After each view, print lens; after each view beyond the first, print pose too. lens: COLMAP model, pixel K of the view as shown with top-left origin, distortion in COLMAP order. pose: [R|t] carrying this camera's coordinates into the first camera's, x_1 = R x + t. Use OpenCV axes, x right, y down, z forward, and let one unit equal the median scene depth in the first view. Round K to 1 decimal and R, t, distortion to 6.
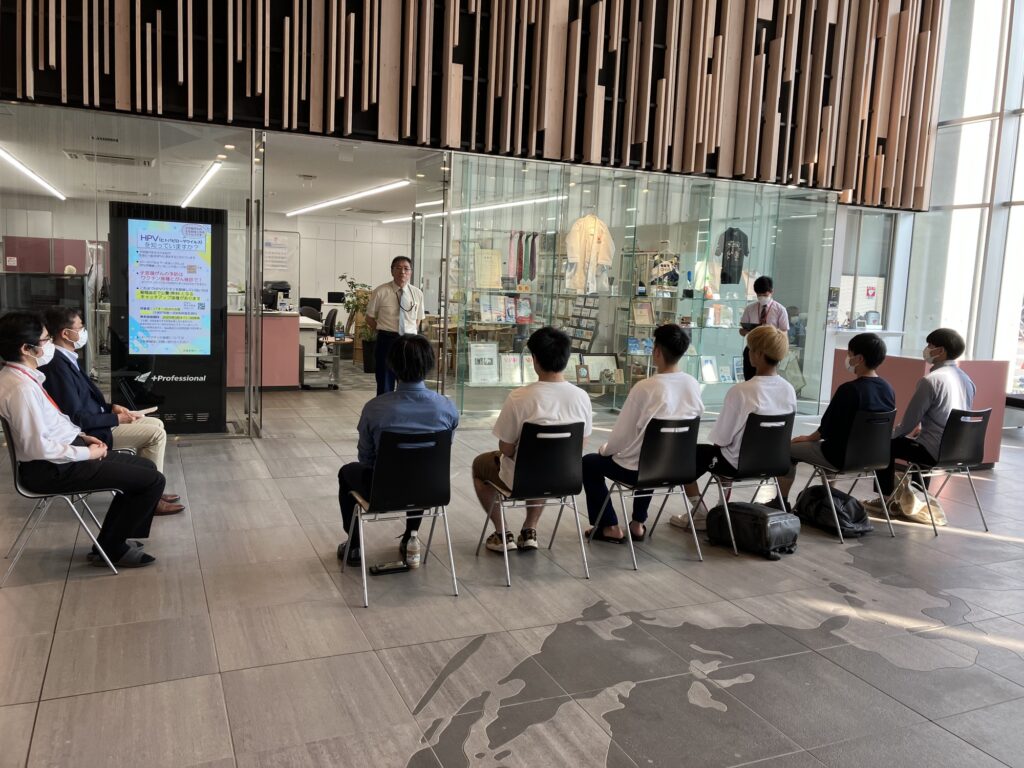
lens RADIAL K [[828.7, 0, 512.0], [0, 828.7, 384.0], [0, 0, 1]] dist [-0.002083, -0.001225]
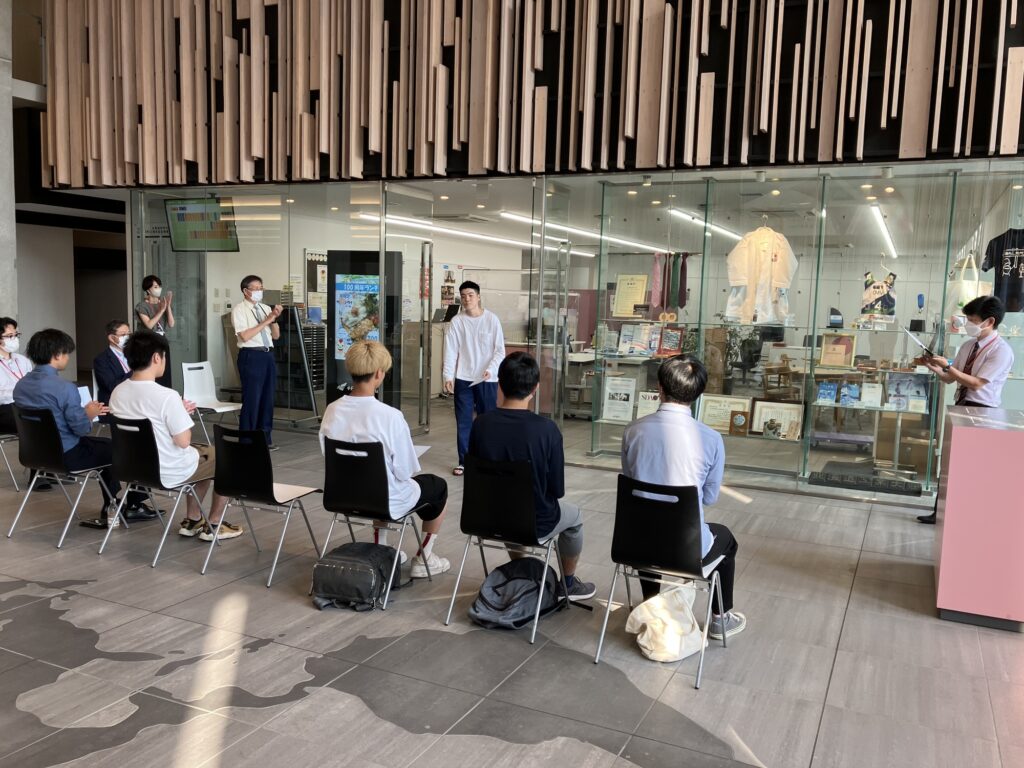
lens RADIAL K [[847.1, 0, 512.0], [0, 847.1, 384.0], [0, 0, 1]] dist [0.052165, -0.007131]
pose [[0.652411, 0.054366, -0.755913, 0.596179], [-0.101105, 0.994752, -0.015717, -0.014663], [0.751091, 0.086680, 0.654483, 0.296762]]
